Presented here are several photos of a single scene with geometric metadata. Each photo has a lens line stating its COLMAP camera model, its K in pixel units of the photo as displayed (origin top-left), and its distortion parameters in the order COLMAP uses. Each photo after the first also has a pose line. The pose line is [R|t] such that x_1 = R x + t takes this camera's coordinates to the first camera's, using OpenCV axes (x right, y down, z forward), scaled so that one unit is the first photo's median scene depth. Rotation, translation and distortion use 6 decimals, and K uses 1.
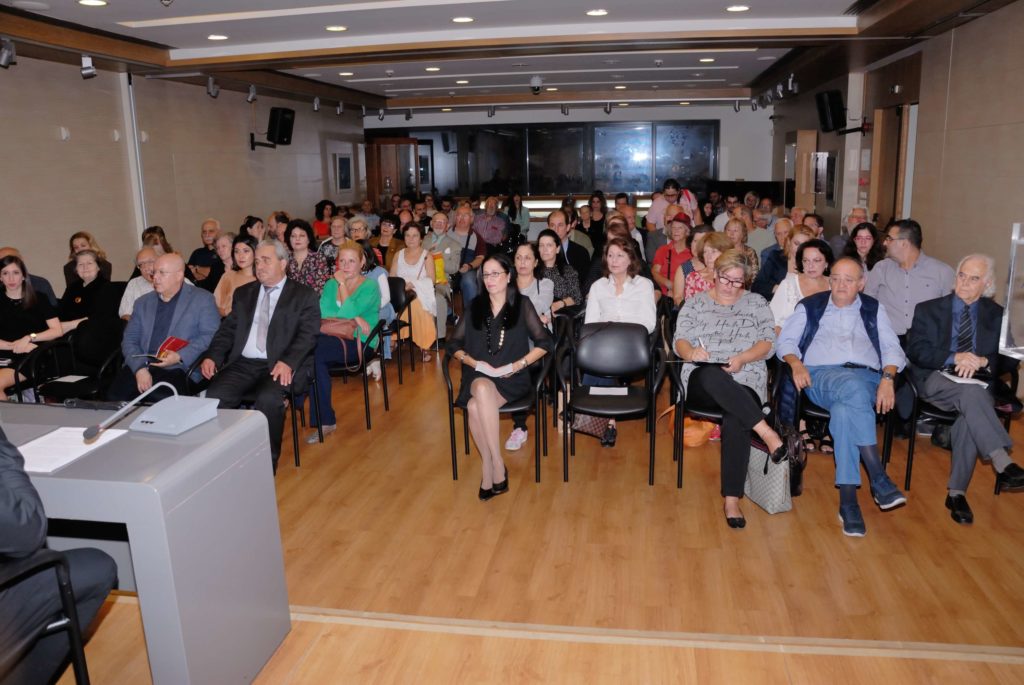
lens RADIAL K [[796.7, 0, 517.3], [0, 796.7, 361.0], [0, 0, 1]] dist [-0.164986, 0.121207]
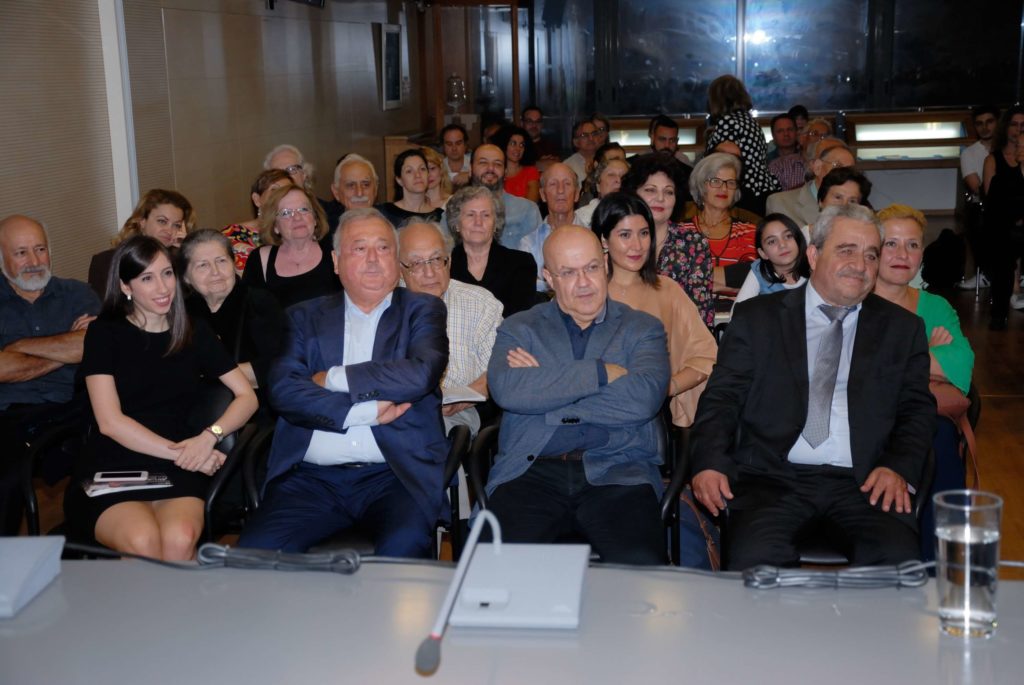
lens RADIAL K [[1656.1, 0, 512.0], [0, 1656.1, 342.5], [0, 0, 1]] dist [-0.010282, -0.019078]
pose [[0.999899, 0.005439, 0.013103, -0.531171], [-0.004517, 0.997576, -0.069436, -0.007231], [-0.013449, 0.069369, 0.997500, 0.065334]]
